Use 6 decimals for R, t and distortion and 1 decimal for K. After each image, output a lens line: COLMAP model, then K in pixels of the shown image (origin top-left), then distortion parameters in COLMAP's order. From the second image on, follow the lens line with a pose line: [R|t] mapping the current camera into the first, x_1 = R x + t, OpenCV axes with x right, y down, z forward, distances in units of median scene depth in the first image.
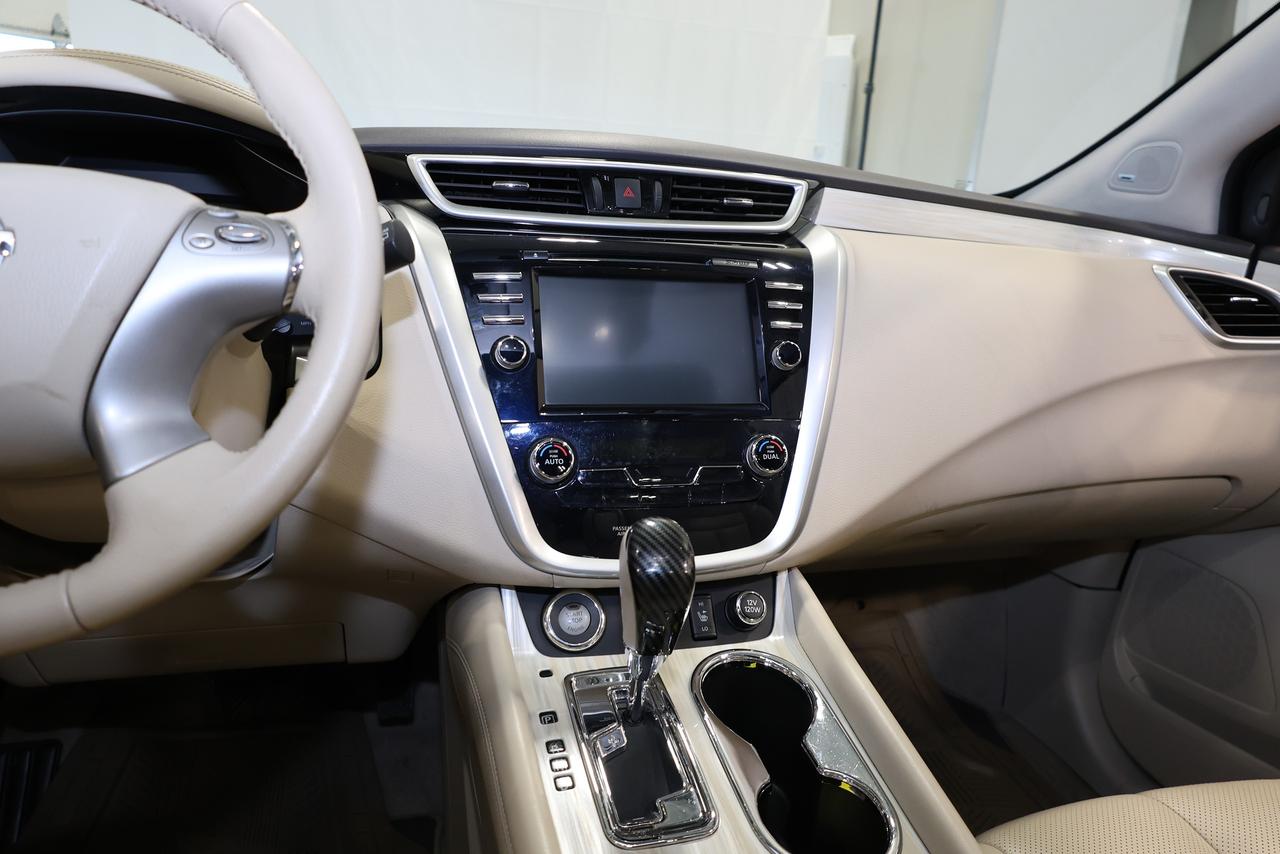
lens RADIAL K [[902.9, 0, 642.1], [0, 902.9, 414.8], [0, 0, 1]] dist [-0.018834, 0.007211]
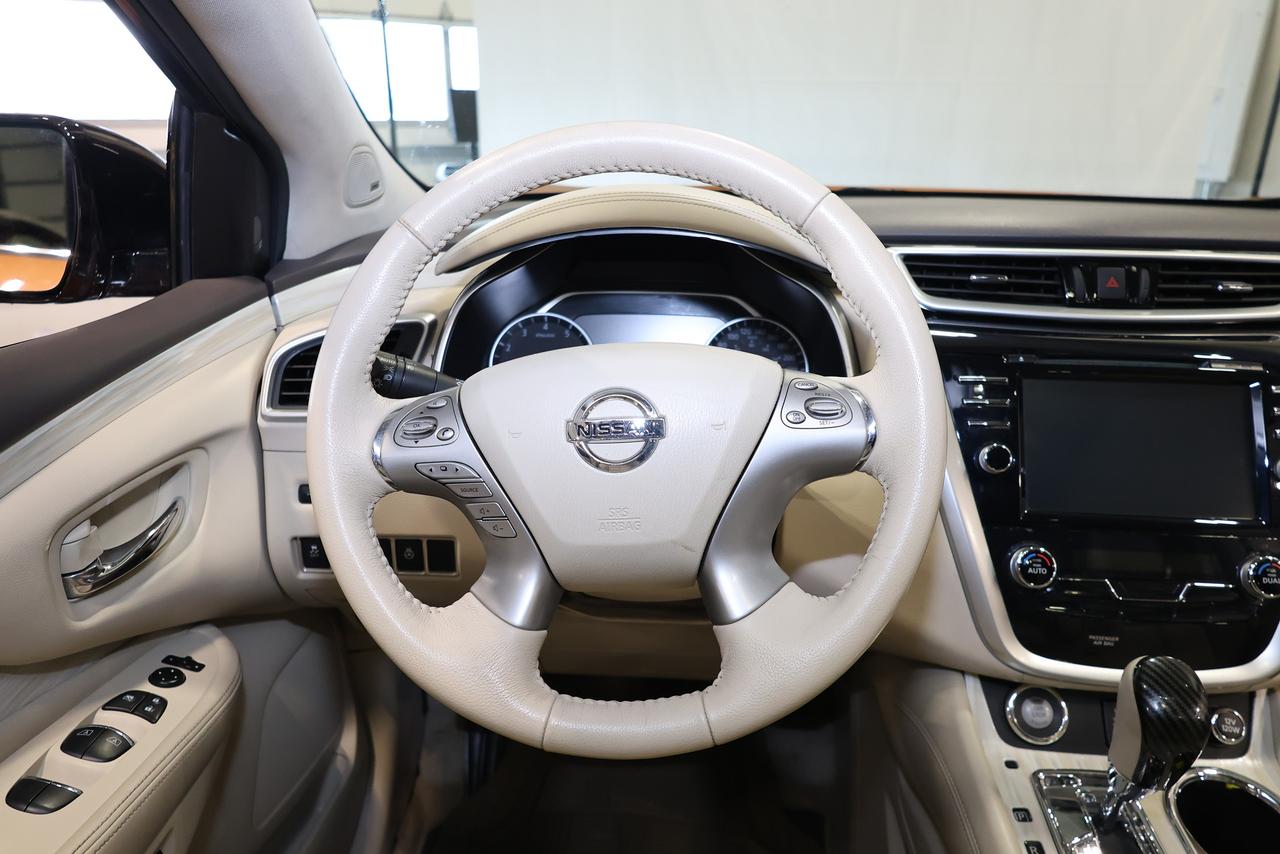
lens RADIAL K [[902.9, 0, 619.7], [0, 902.9, 413.3], [0, 0, 1]] dist [-0.018834, 0.007211]
pose [[0.939676, 0.064996, -0.335833, -0.201796], [-0.039874, 0.995902, 0.081174, -0.182145], [0.339733, -0.062886, 0.938417, -0.114640]]
